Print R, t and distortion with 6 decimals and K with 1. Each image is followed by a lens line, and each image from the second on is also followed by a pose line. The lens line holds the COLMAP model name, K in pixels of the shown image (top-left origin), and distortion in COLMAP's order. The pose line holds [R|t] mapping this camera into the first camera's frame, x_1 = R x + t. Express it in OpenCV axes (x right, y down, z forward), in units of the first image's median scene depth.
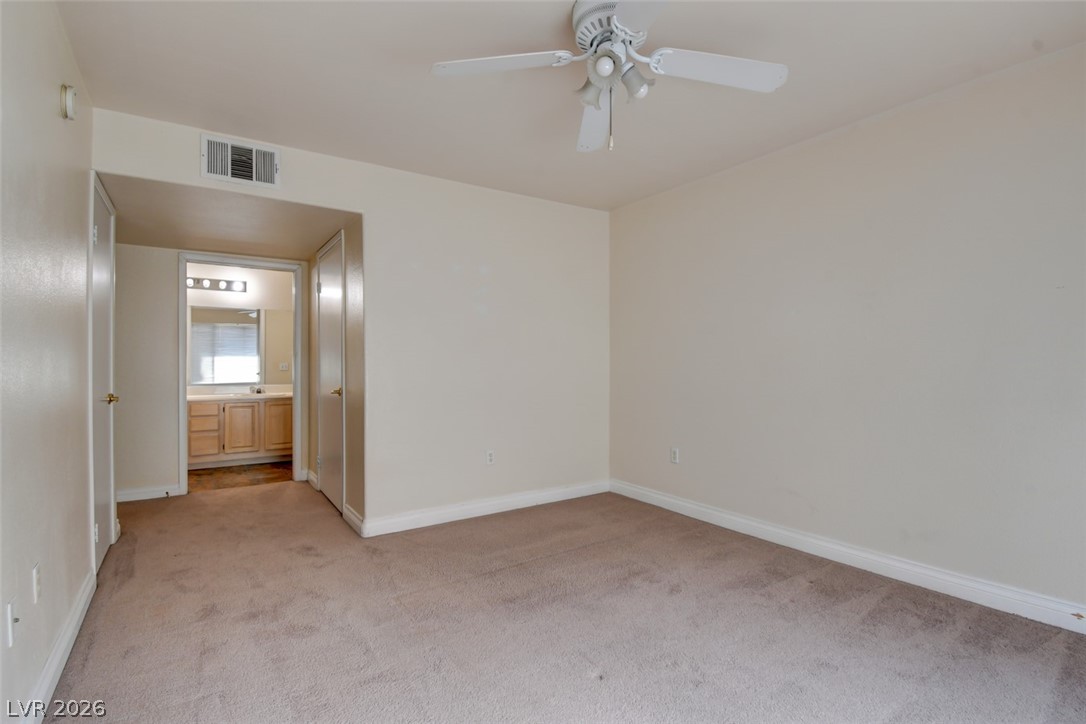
lens RADIAL K [[519.7, 0, 544.6], [0, 519.7, 365.5], [0, 0, 1]] dist [0.019989, -0.027961]
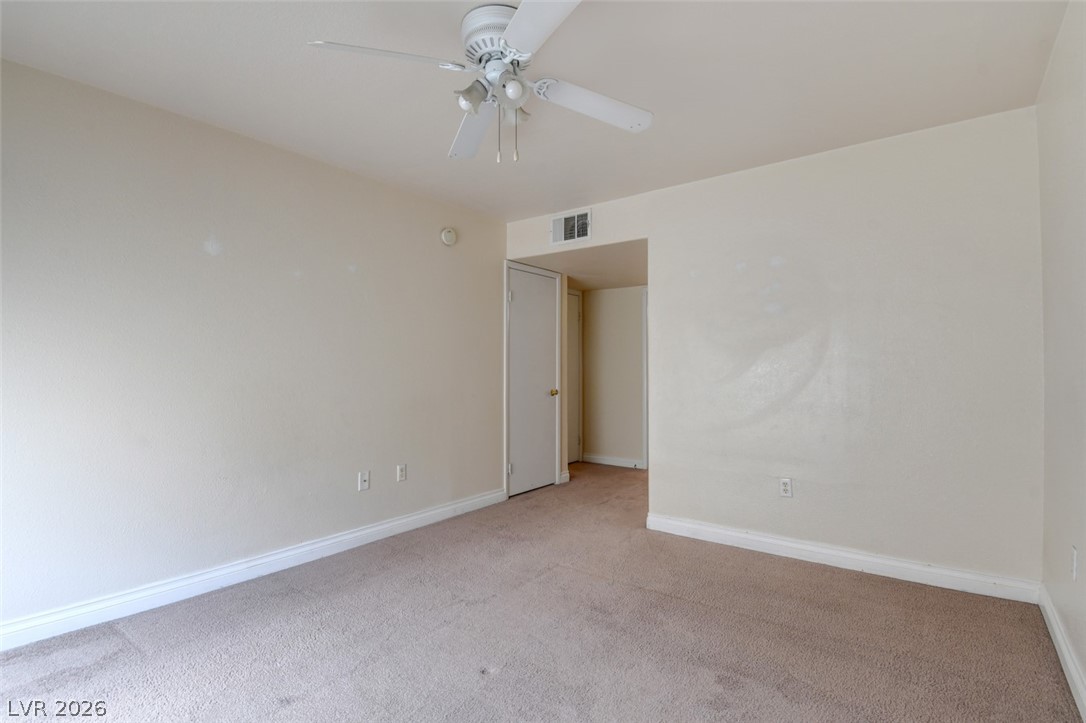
lens RADIAL K [[519.7, 0, 544.6], [0, 519.7, 365.0], [0, 0, 1]] dist [0.019989, -0.027961]
pose [[0.313739, -0.005554, -0.949493, 0.719755], [-0.010117, 0.999907, -0.009191, -0.005497], [0.949455, 0.012490, 0.313653, 0.492315]]
